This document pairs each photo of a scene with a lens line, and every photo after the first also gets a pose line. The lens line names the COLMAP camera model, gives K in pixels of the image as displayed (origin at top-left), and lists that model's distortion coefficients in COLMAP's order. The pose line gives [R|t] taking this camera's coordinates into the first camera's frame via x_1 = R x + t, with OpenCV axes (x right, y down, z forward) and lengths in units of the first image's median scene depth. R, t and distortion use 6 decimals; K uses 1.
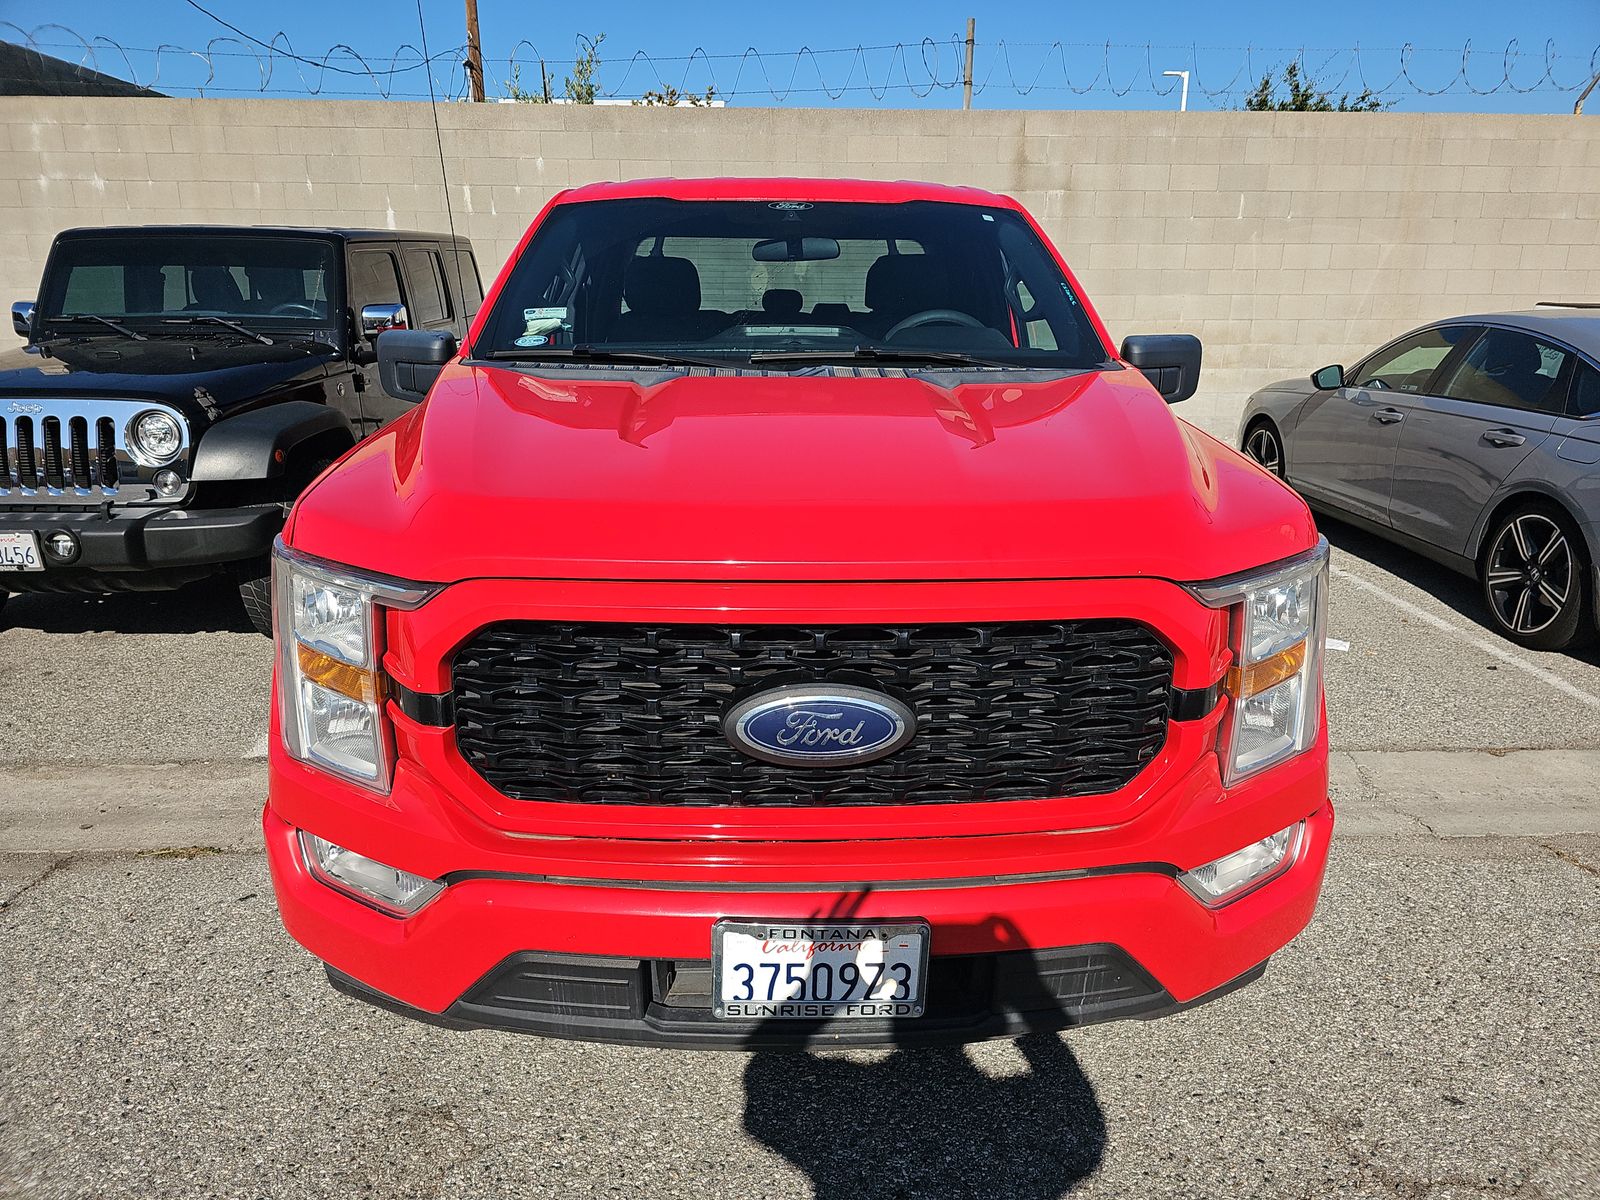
lens RADIAL K [[1068.8, 0, 810.0], [0, 1068.8, 613.0], [0, 0, 1]] dist [0.045919, -0.055294]
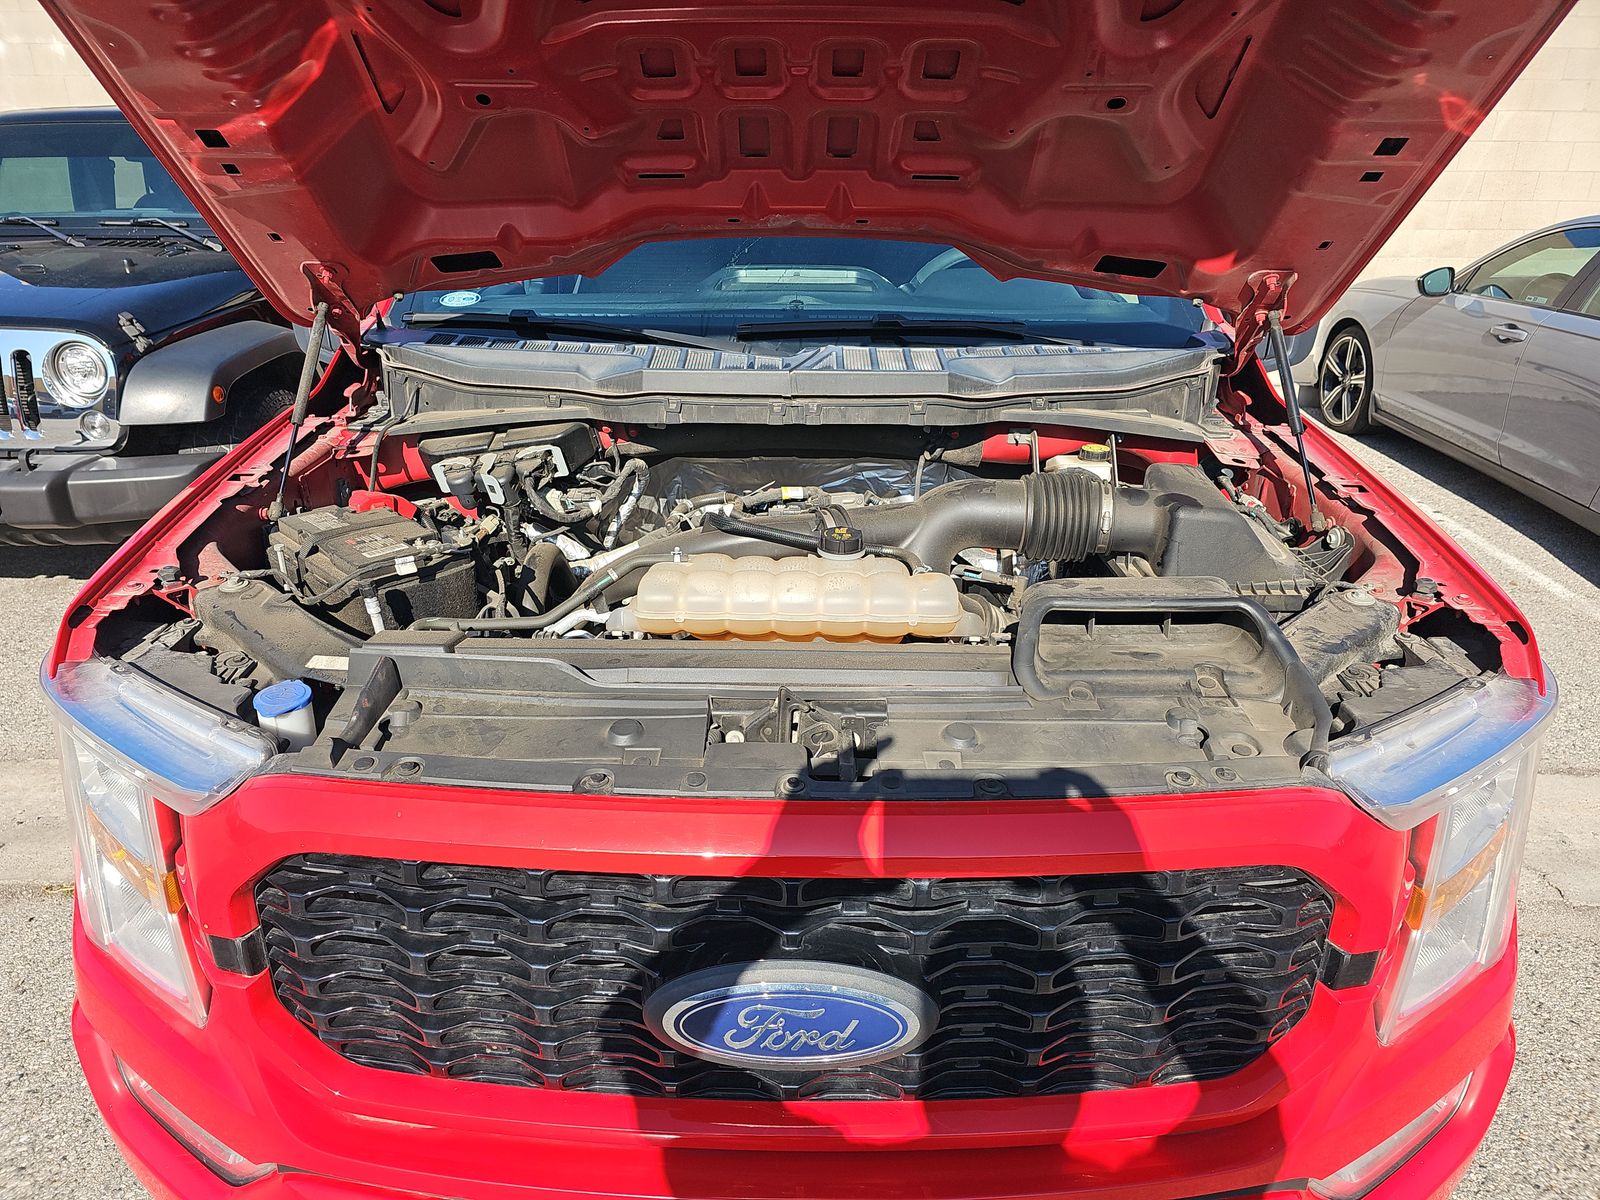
lens RADIAL K [[1054.9, 0, 790.5], [0, 1054.9, 601.1], [0, 0, 1]] dist [0.010445, -0.016439]
pose [[0.998824, 0.015859, -0.045820, 0.013892], [-0.010041, 0.992168, 0.124509, -0.091451], [0.047435, -0.123902, 0.991160, 0.153677]]
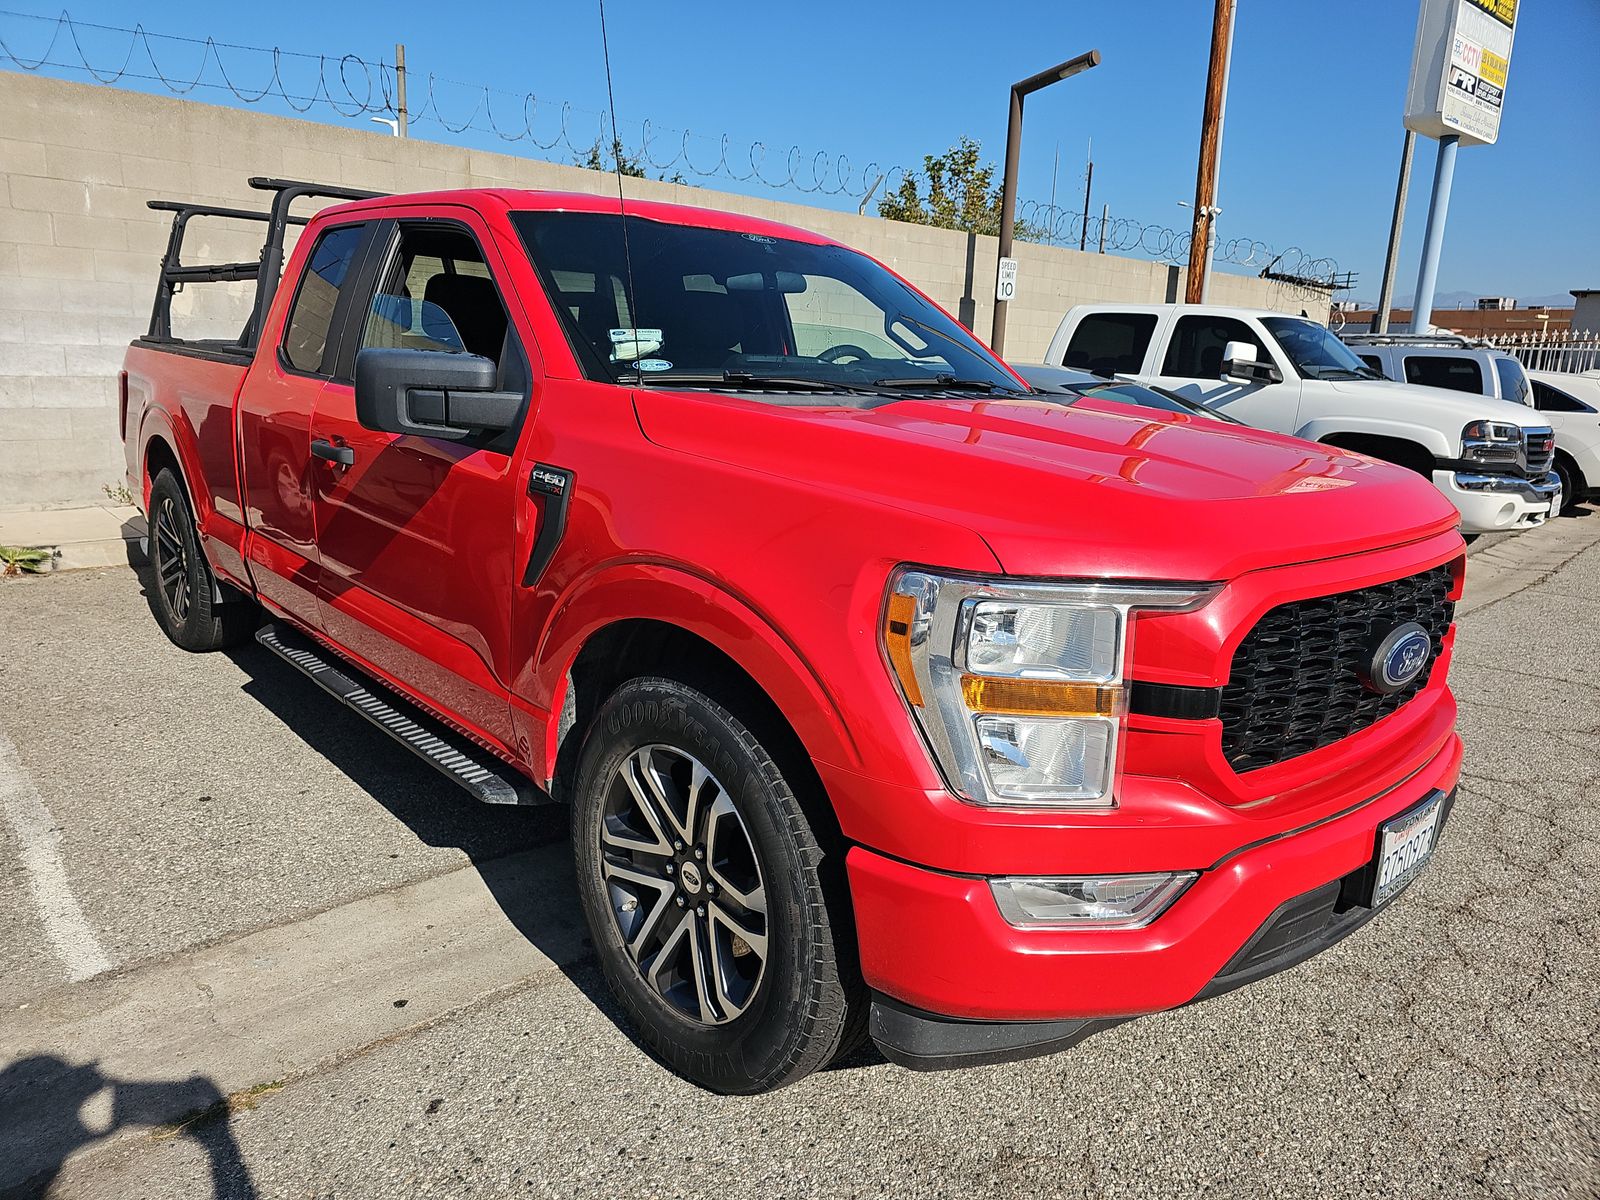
lens RADIAL K [[1068.8, 0, 810.0], [0, 1068.8, 613.0], [0, 0, 1]] dist [0.045919, -0.055294]
pose [[0.757876, -0.123858, 0.640534, -0.544518], [0.149744, 0.988626, 0.013992, -0.029607], [-0.634981, 0.085312, 0.767802, 0.176305]]
